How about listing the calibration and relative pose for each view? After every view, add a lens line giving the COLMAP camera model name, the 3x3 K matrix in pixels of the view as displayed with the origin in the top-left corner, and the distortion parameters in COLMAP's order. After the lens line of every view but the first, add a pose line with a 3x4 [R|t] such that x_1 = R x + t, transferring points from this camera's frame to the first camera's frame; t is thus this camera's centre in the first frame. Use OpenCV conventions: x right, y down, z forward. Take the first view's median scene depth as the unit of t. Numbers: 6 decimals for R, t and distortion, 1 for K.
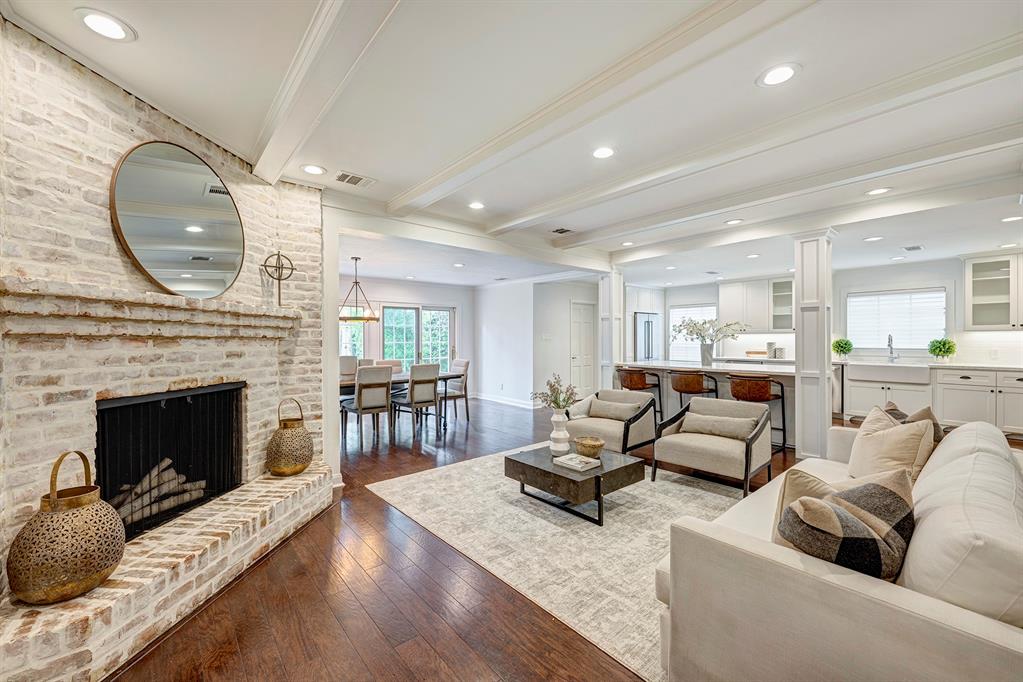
lens RADIAL K [[414.5, 0, 505.7], [0, 414.5, 341.2], [0, 0, 1]] dist [0.015794, 0.000201]
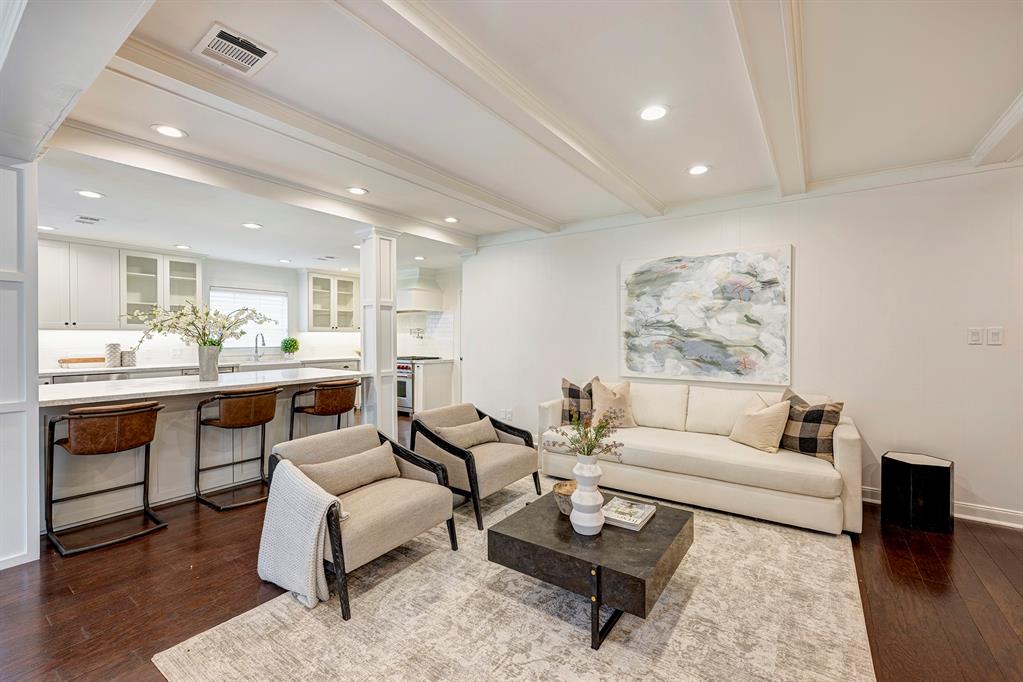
lens RADIAL K [[428.1, 0, 517.6], [0, 428.1, 340.1], [0, 0, 1]] dist [-0.000994, -0.000146]
pose [[-0.245165, -0.005086, 0.969468, -0.237611], [0.007124, 0.999950, 0.007047, -0.003472], [-0.969455, 0.008634, -0.245117, 0.668384]]
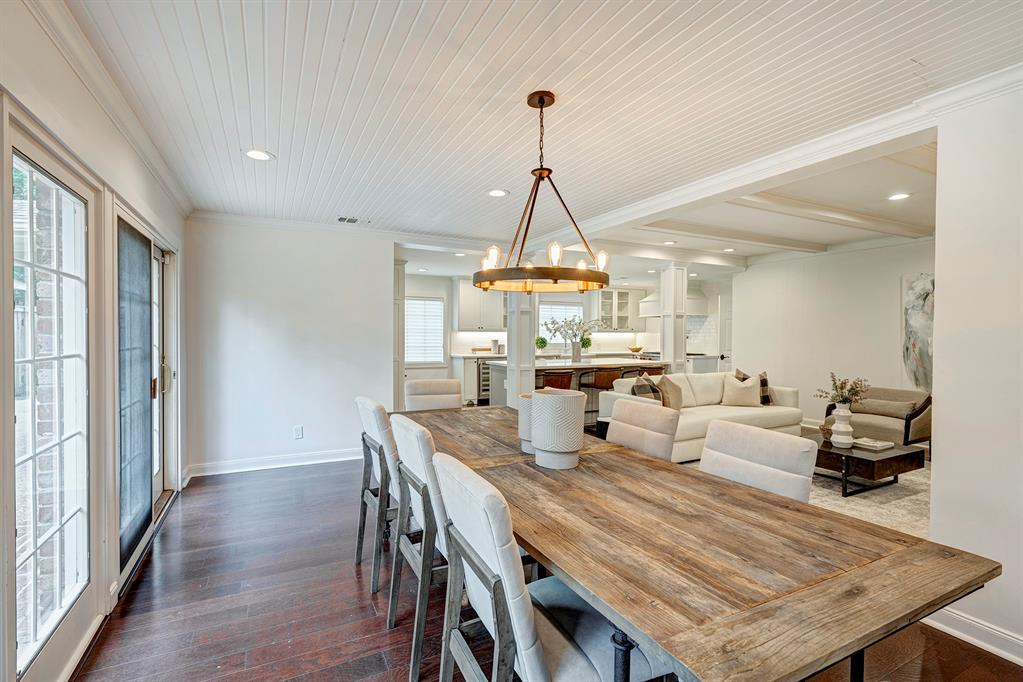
lens RADIAL K [[469.2, 0, 513.0], [0, 469.2, 339.6], [0, 0, 1]] dist [0.002318, 0.000769]
pose [[0.239083, -0.006906, 0.970974, -0.673670], [0.000517, 0.999975, 0.006985, -0.007248], [-0.970999, -0.001168, 0.239081, 0.824513]]
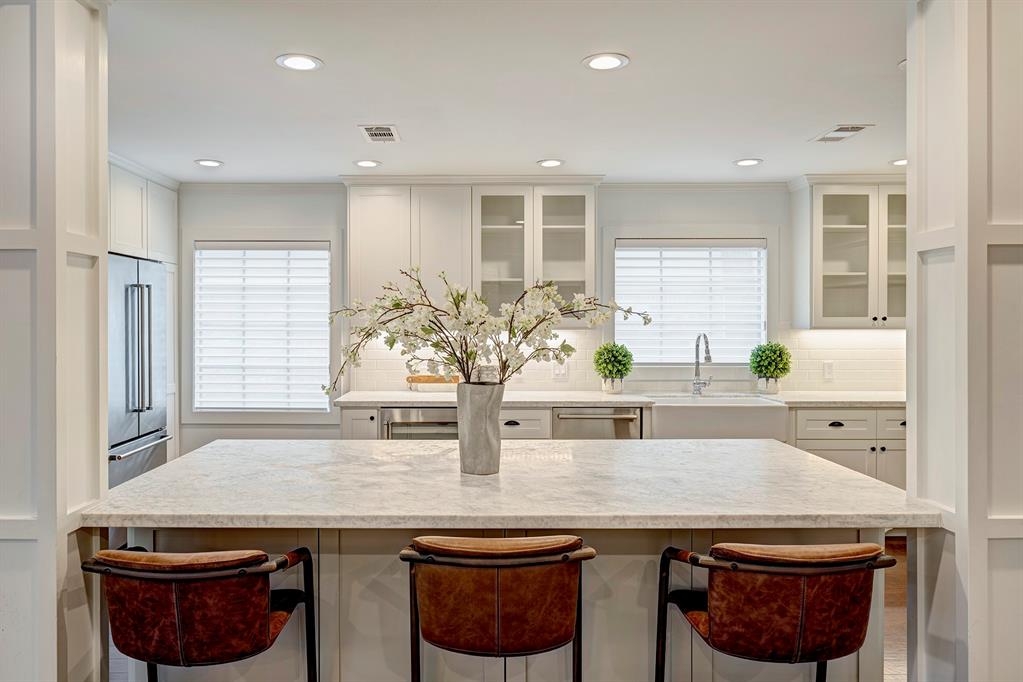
lens RADIAL K [[735.3, 0, 485.8], [0, 735.3, 328.7], [0, 0, 1]] dist [0.000110, -0.002349]
pose [[0.648573, -0.005125, 0.761135, 0.157859], [0.002834, 0.999987, 0.004319, -0.026790], [-0.761147, -0.000644, 0.648579, 0.677184]]
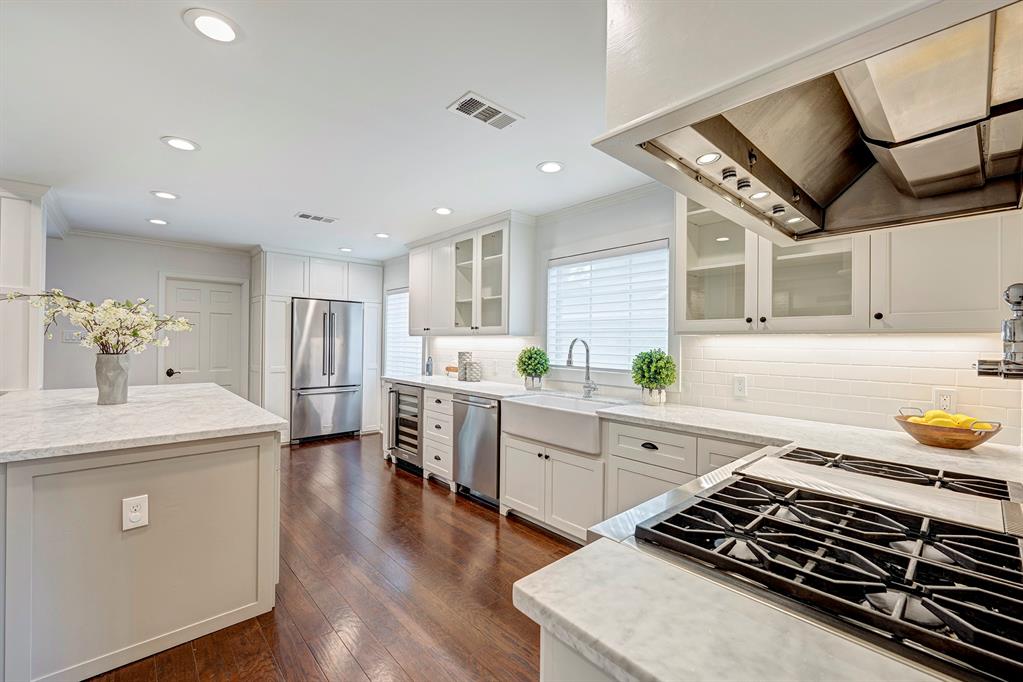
lens RADIAL K [[414.5, 0, 510.1], [0, 414.5, 344.7], [0, 0, 1]] dist [0.015794, 0.000201]
pose [[0.998435, 0.012999, 0.054400, 0.831957], [-0.013143, 0.999911, 0.002286, -0.010726], [-0.054366, -0.002997, 0.998517, 0.541587]]
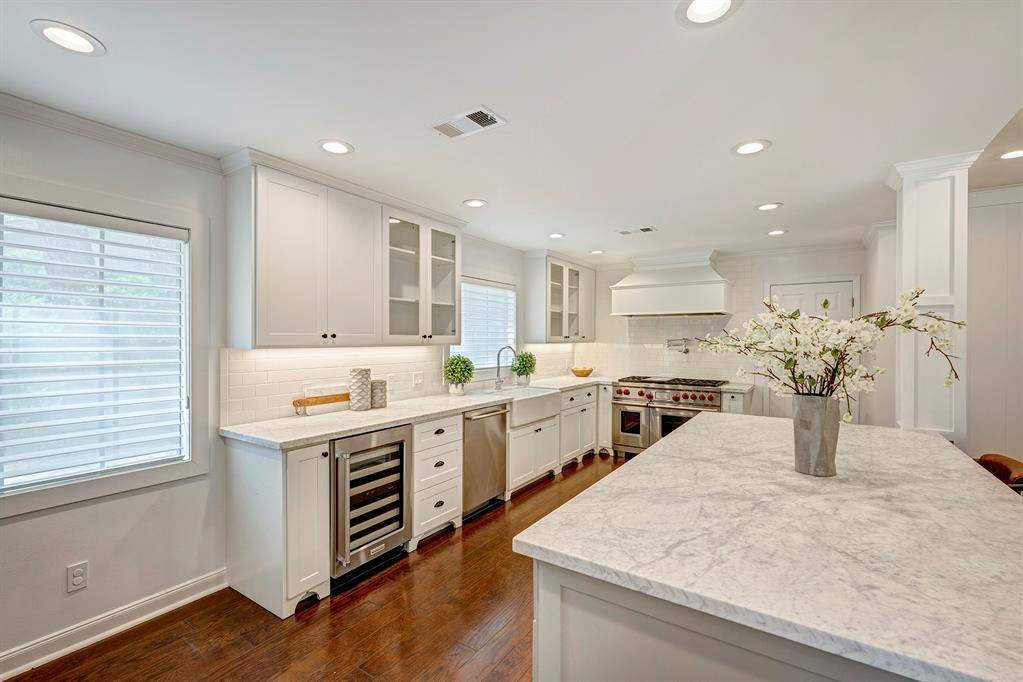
lens RADIAL K [[448.9, 0, 505.6], [0, 448.9, 343.1], [0, 0, 1]] dist [0.002275, 0.000133]
pose [[-0.273285, -0.010968, 0.961871, 0.244075], [0.003896, 0.999914, 0.012509, -0.032041], [-0.961925, 0.007166, -0.273219, 1.227070]]
